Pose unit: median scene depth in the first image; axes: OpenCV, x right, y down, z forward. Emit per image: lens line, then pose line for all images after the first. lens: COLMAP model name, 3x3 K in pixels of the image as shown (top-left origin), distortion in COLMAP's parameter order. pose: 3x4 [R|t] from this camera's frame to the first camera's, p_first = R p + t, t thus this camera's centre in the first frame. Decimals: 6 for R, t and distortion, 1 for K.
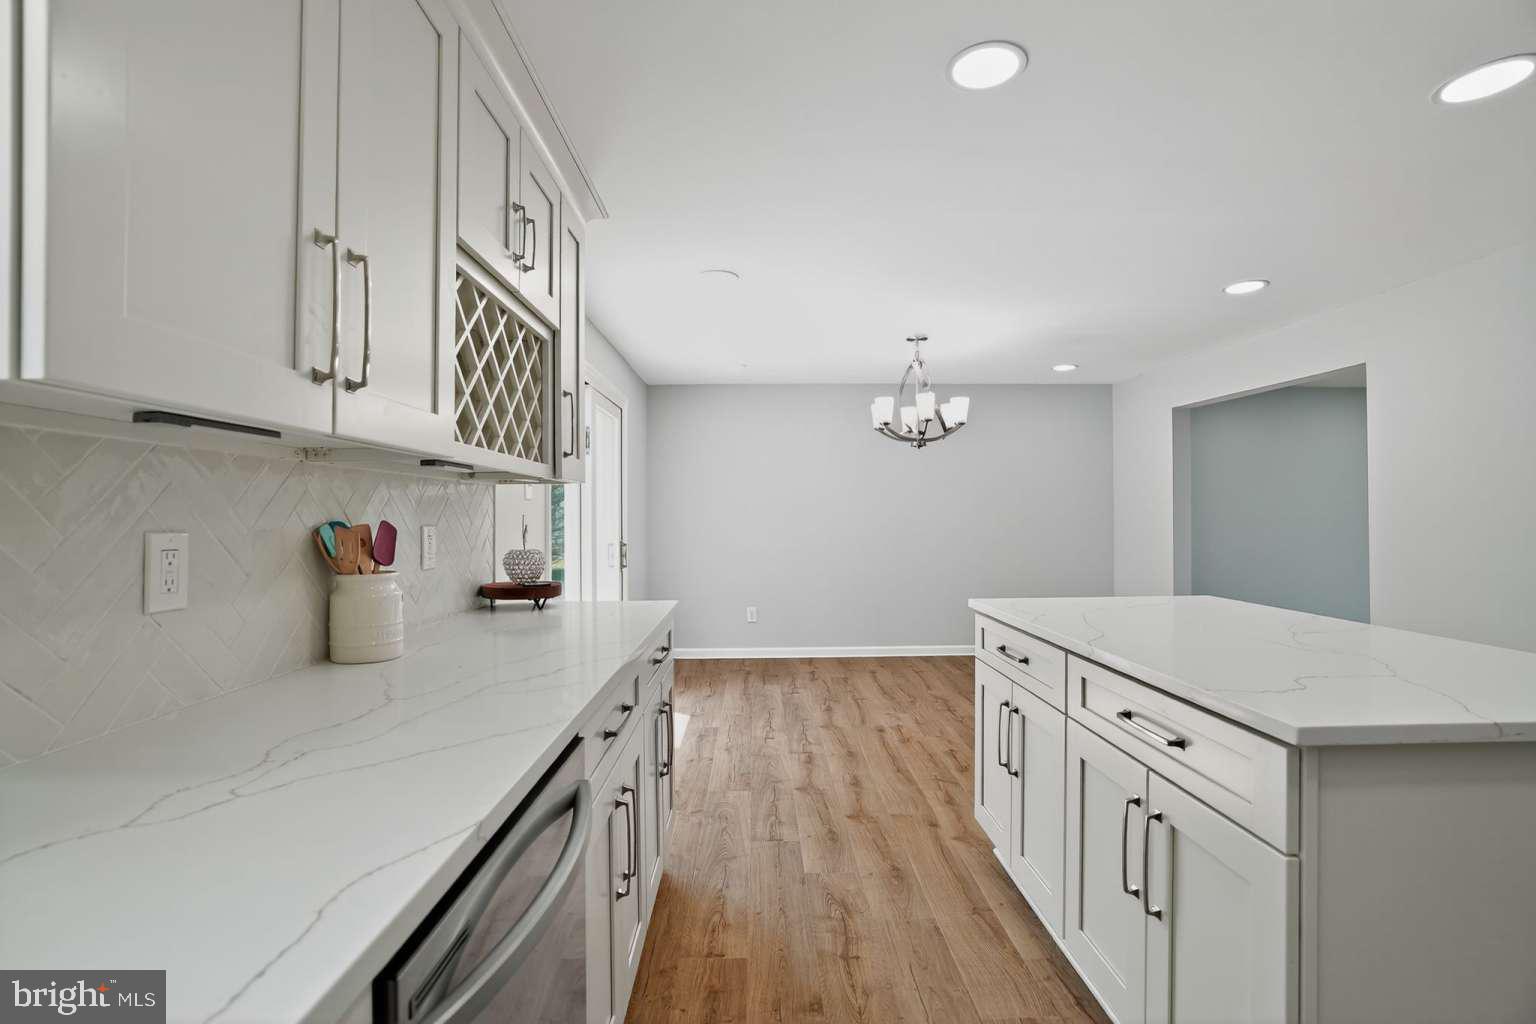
lens RADIAL K [[722.8, 0, 768.0], [0, 722.8, 512.0], [0, 0, 1]] dist [-0.066389, 0.020732]
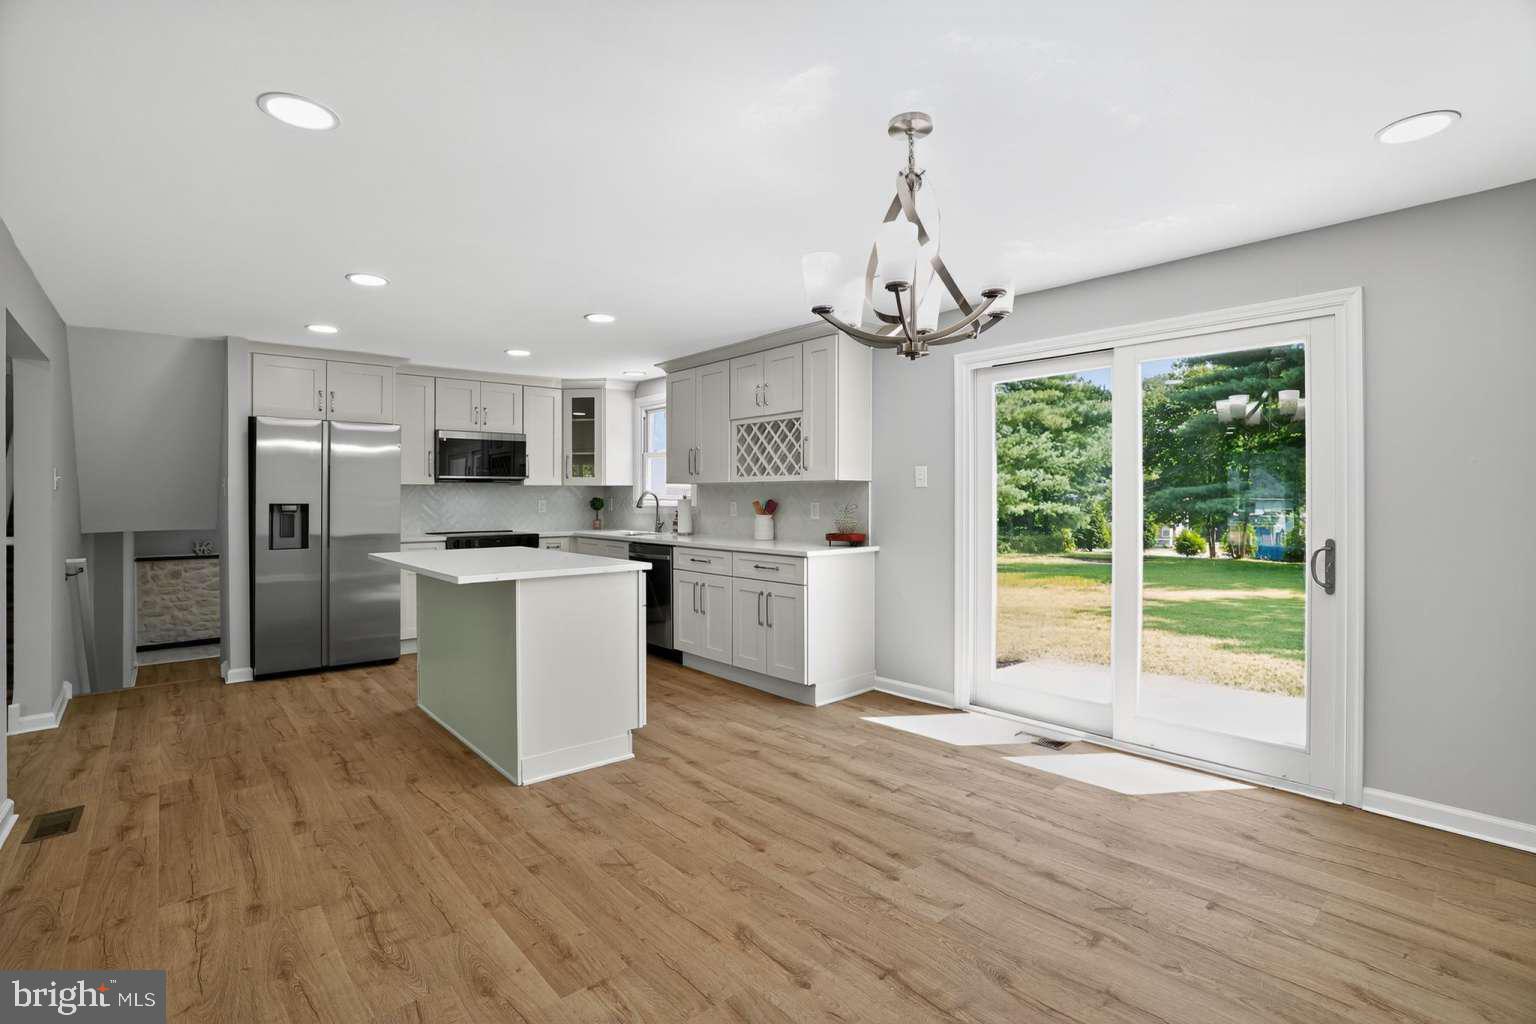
lens RADIAL K [[719.3, 0, 772.6], [0, 719.3, 500.2], [0, 0, 1]] dist [-0.066497, 0.020705]
pose [[-0.762145, 0.008985, -0.647344, 0.851502], [0.007701, 0.999959, 0.004813, -0.001154], [0.647361, -0.001317, -0.762182, 1.900411]]
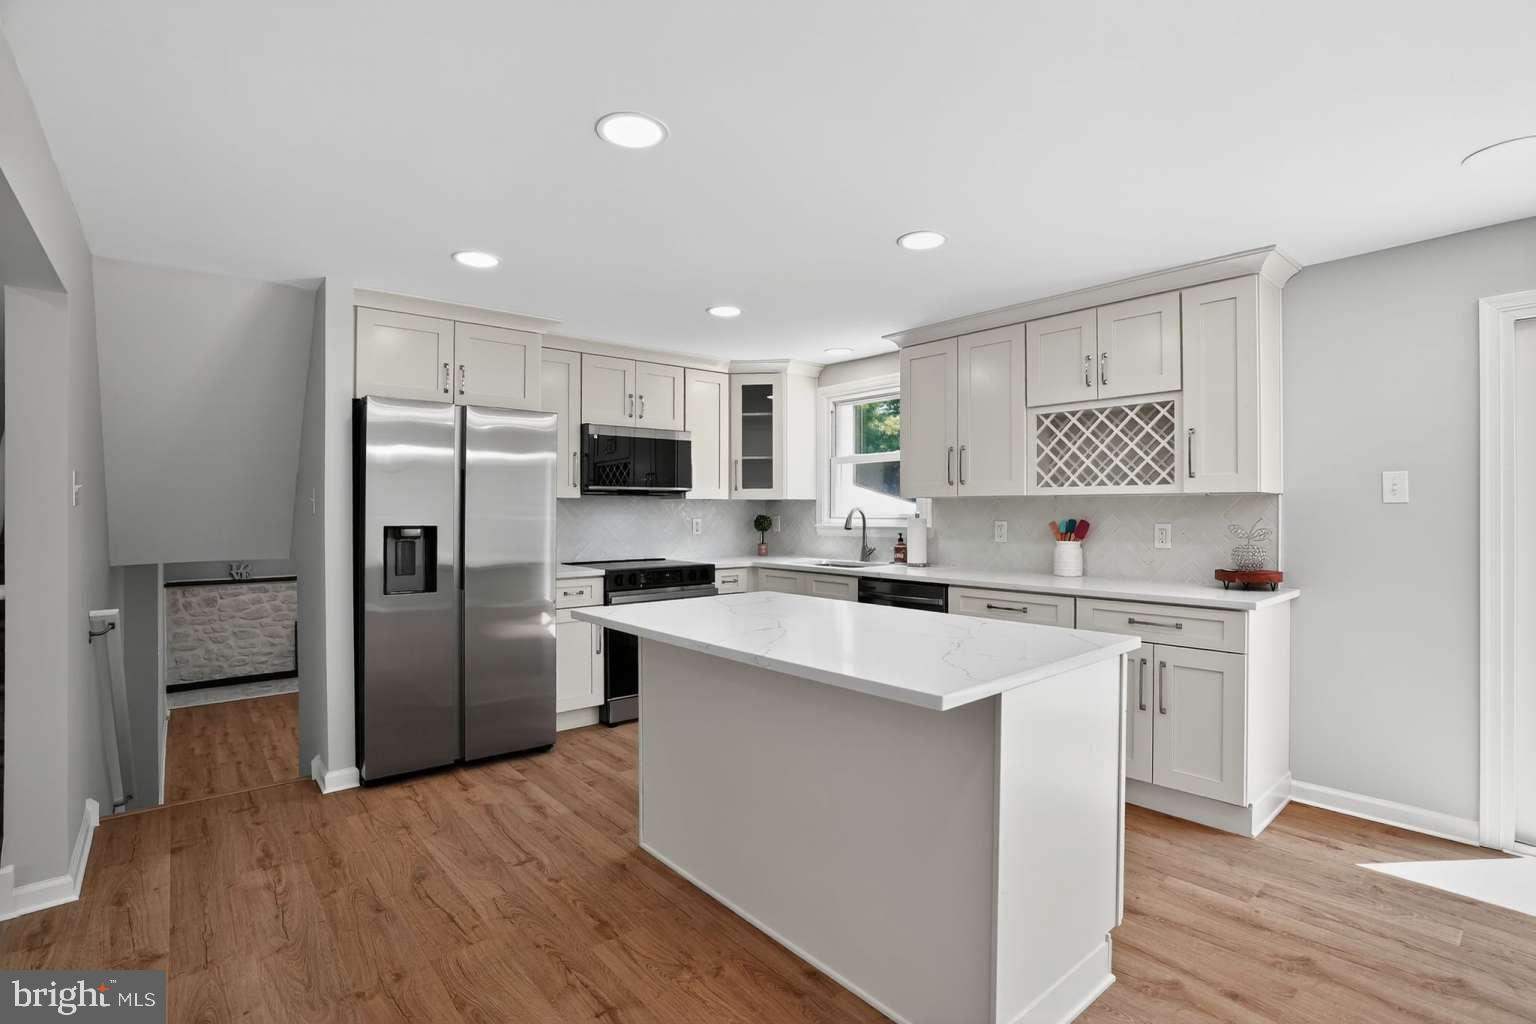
lens RADIAL K [[722.8, 0, 768.0], [0, 722.8, 512.0], [0, 0, 1]] dist [-0.066389, 0.020732]
pose [[-0.775527, 0.006580, -0.631280, 0.926653], [0.007109, 0.999973, 0.001689, -0.013957], [0.631274, -0.003178, -0.775553, 1.170070]]
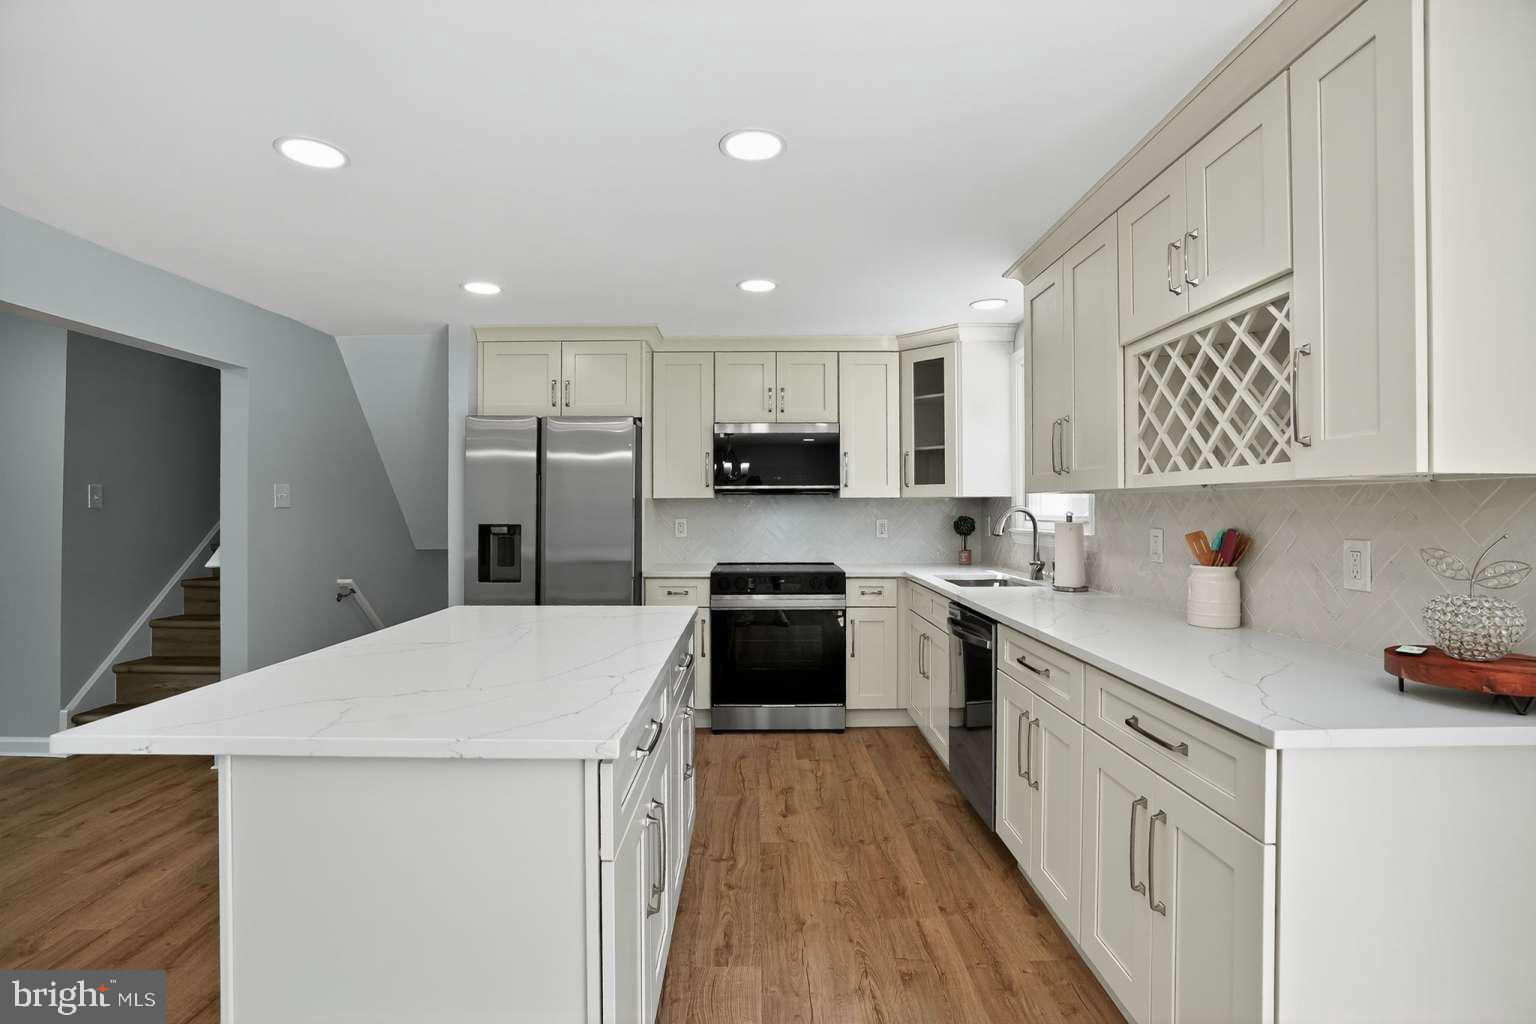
lens RADIAL K [[719.3, 0, 772.6], [0, 719.3, 500.2], [0, 0, 1]] dist [-0.066497, 0.020705]
pose [[-0.999968, 0.006562, 0.004513, 0.159134], [0.006489, 0.999853, -0.015888, -0.014394], [-0.004617, -0.015858, -0.999864, 1.248872]]
